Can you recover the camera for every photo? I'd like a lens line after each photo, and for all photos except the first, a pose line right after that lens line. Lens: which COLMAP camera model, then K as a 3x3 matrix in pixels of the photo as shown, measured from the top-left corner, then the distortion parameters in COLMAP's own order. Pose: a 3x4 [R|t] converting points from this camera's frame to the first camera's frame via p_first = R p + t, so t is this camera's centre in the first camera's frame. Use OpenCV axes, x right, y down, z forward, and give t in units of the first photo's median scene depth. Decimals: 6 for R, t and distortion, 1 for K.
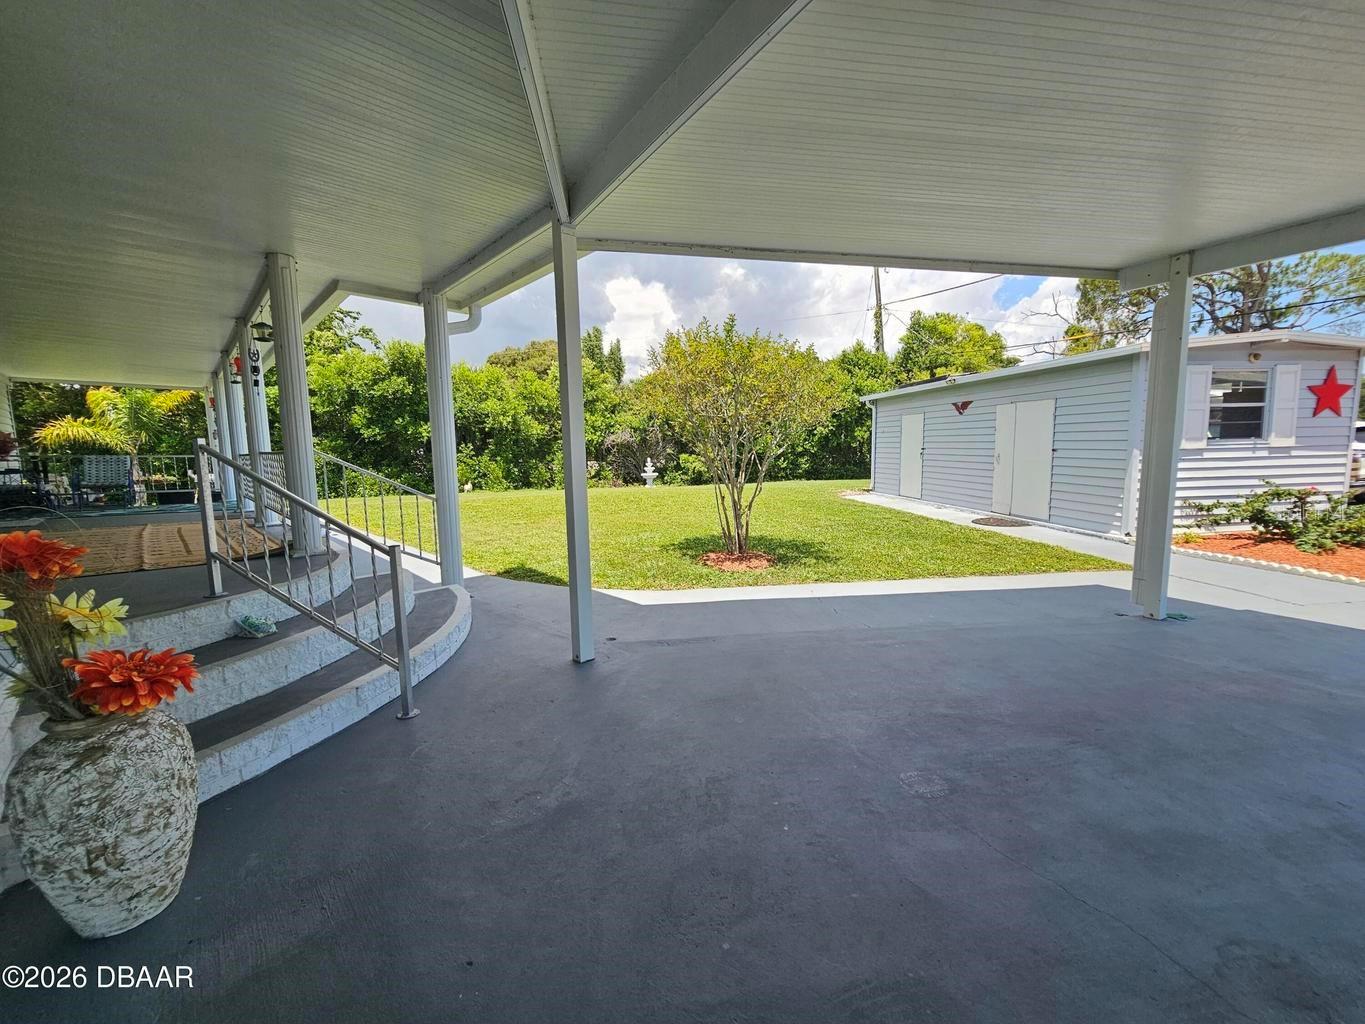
lens RADIAL K [[561.1, 0, 680.1], [0, 561.1, 507.7], [0, 0, 1]] dist [-0.003073, 0.000618]
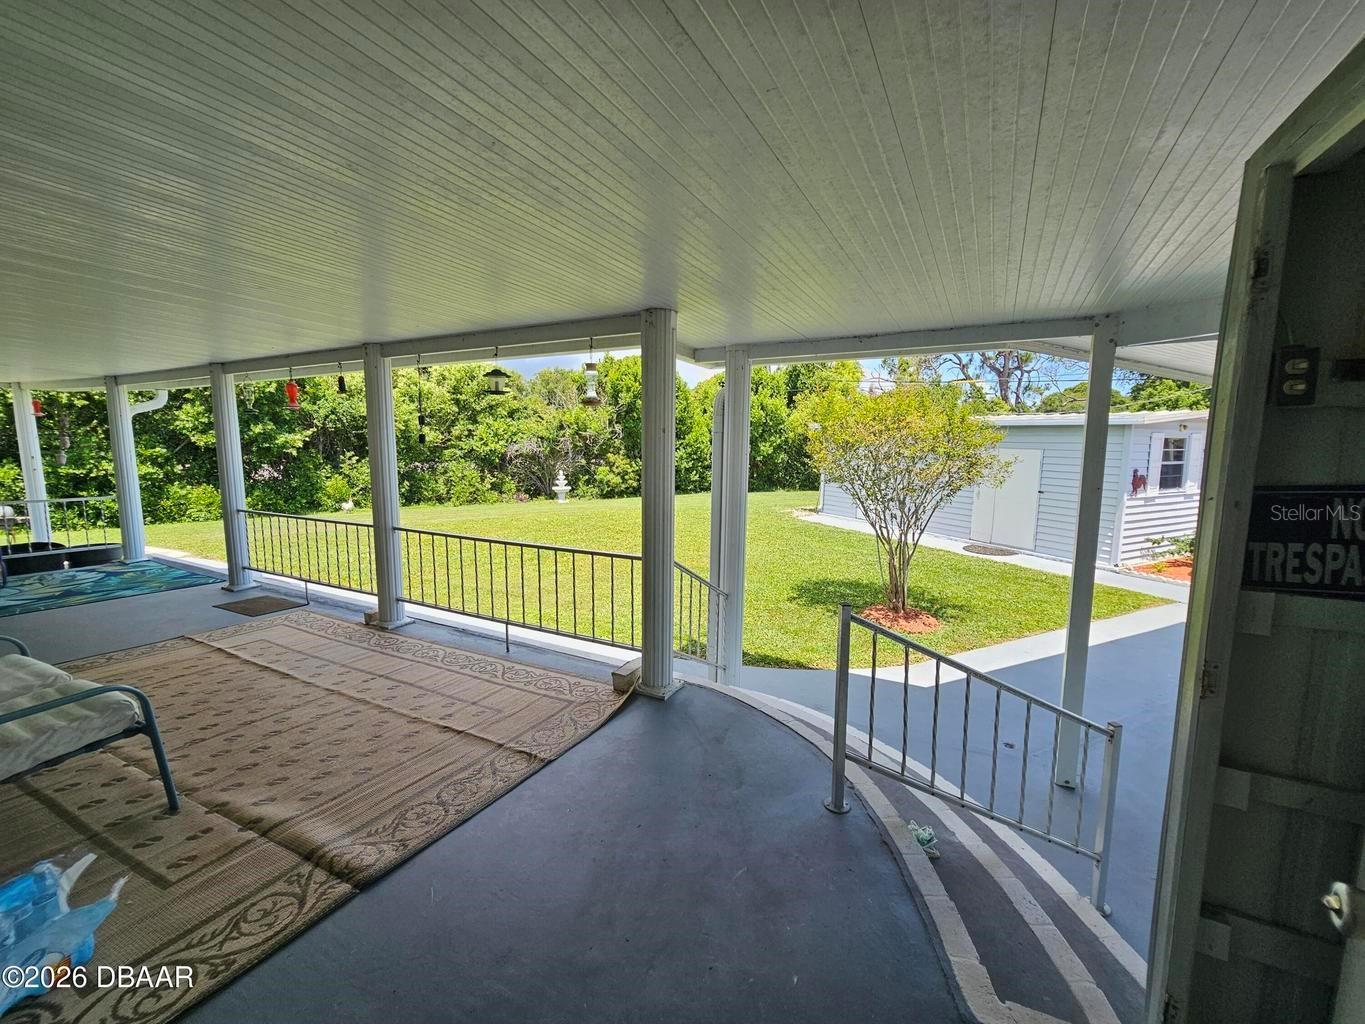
lens RADIAL K [[561.1, 0, 683.0], [0, 561.1, 509.1], [0, 0, 1]] dist [-0.003073, 0.000618]
pose [[0.939532, -0.015886, 0.342093, -0.537938], [0.010920, 0.999805, 0.016439, -0.108261], [-0.342287, -0.011709, 0.939522, 0.151856]]
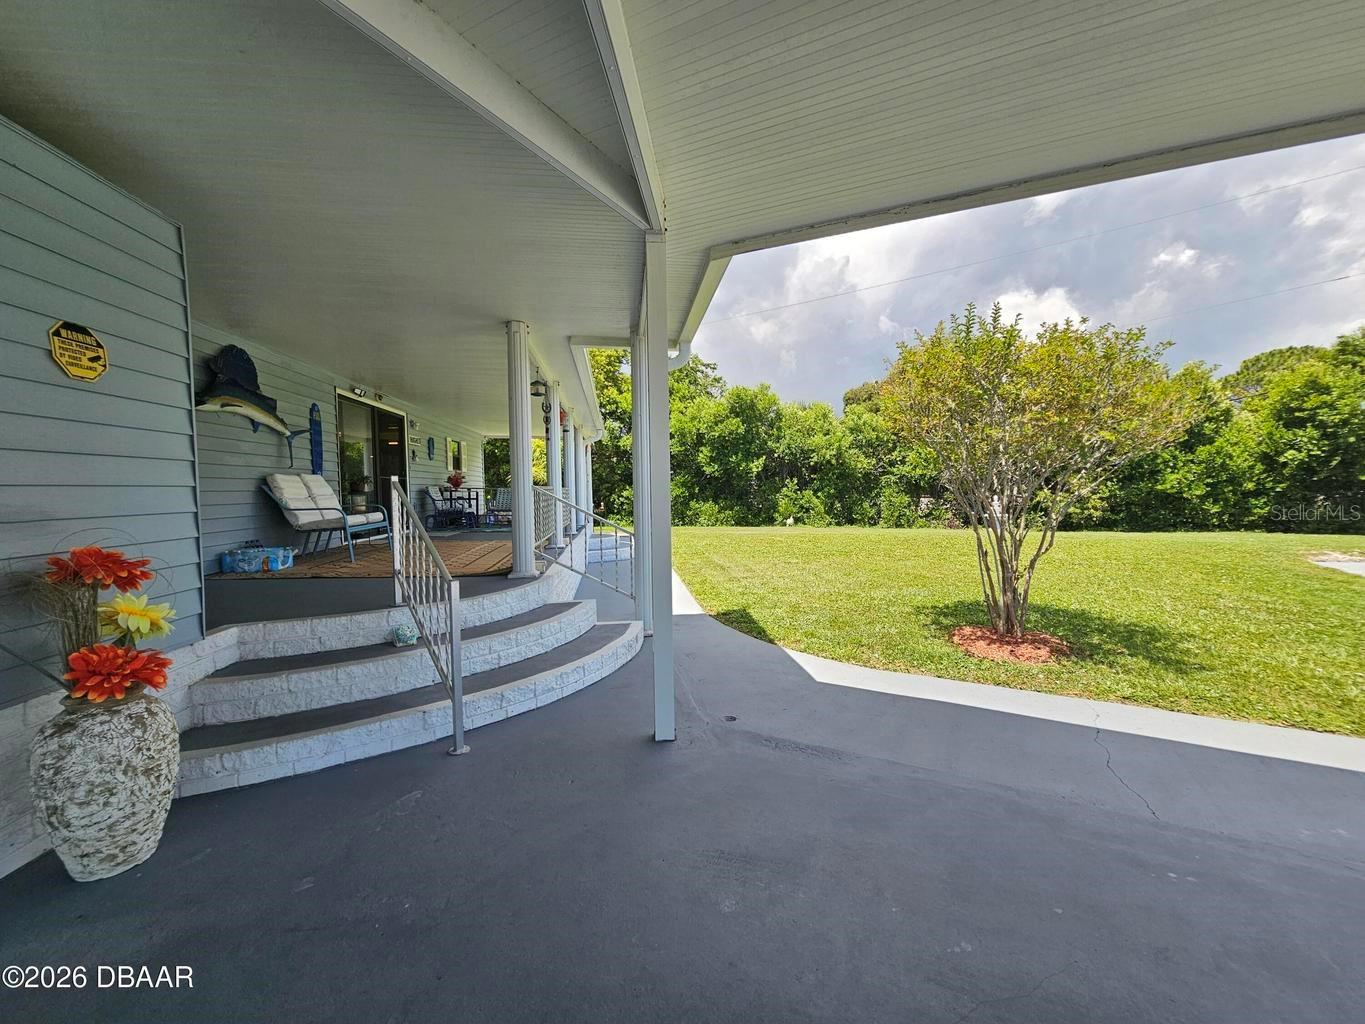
lens RADIAL K [[561.1, 0, 679.0], [0, 561.1, 507.1], [0, 0, 1]] dist [-0.003073, 0.000618]
pose [[0.808433, 0.027804, -0.587931, 0.155859], [-0.064516, 0.997051, -0.041561, -0.017991], [0.585041, 0.071531, 0.807843, 0.150403]]
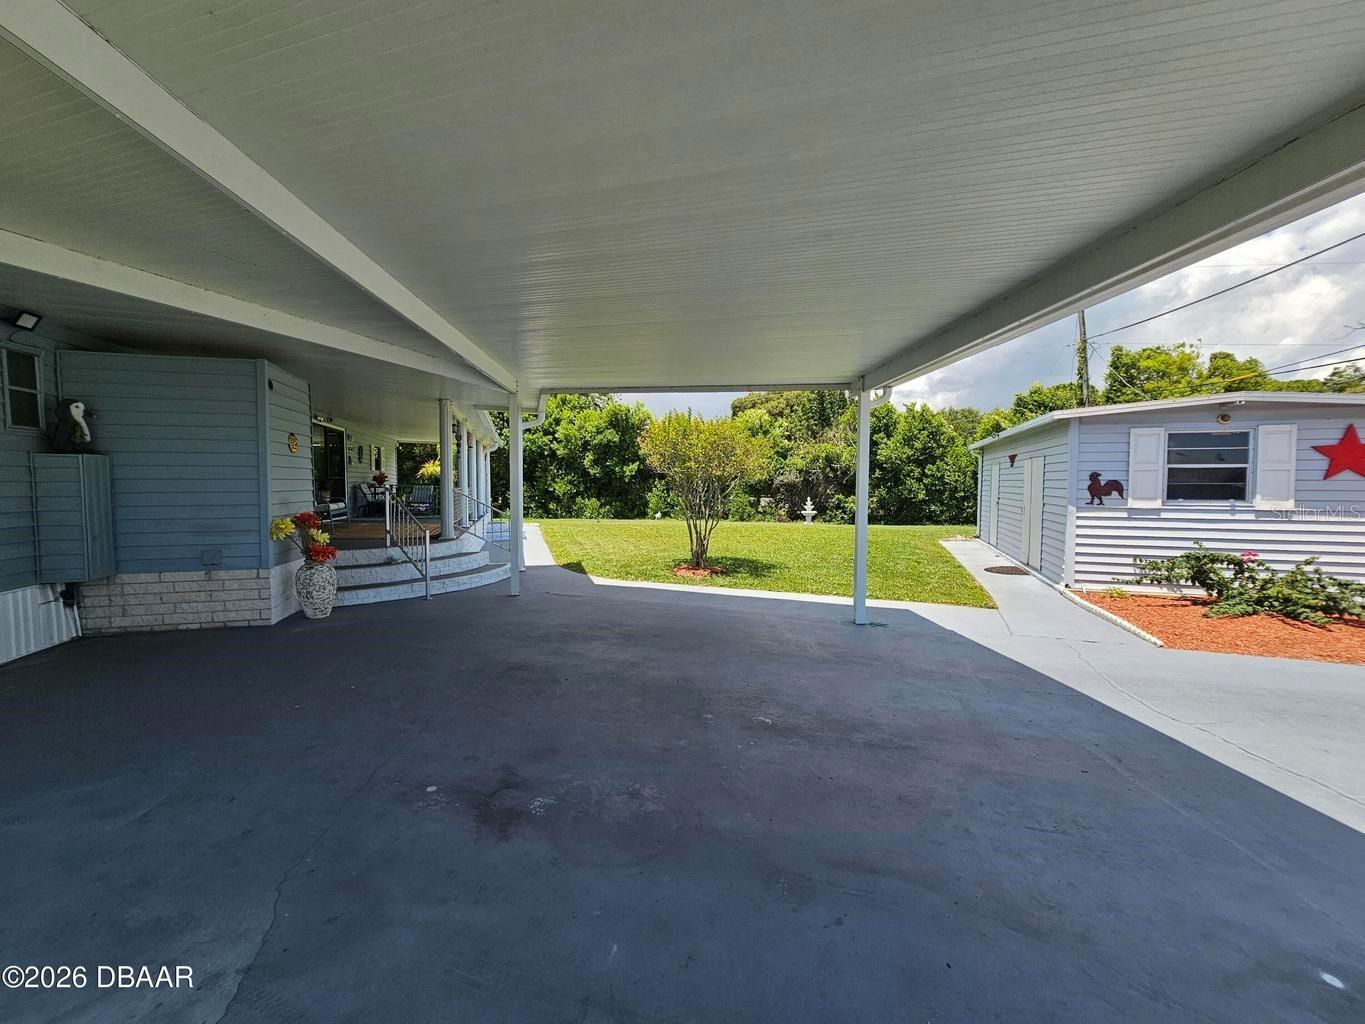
lens RADIAL K [[561.1, 0, 679.0], [0, 561.1, 510.8], [0, 0, 1]] dist [-0.003073, 0.000618]
pose [[0.894862, 0.046797, -0.443882, 0.600312], [-0.071876, 0.996618, -0.039831, 0.000966], [0.440517, 0.067548, 0.895199, -0.283150]]
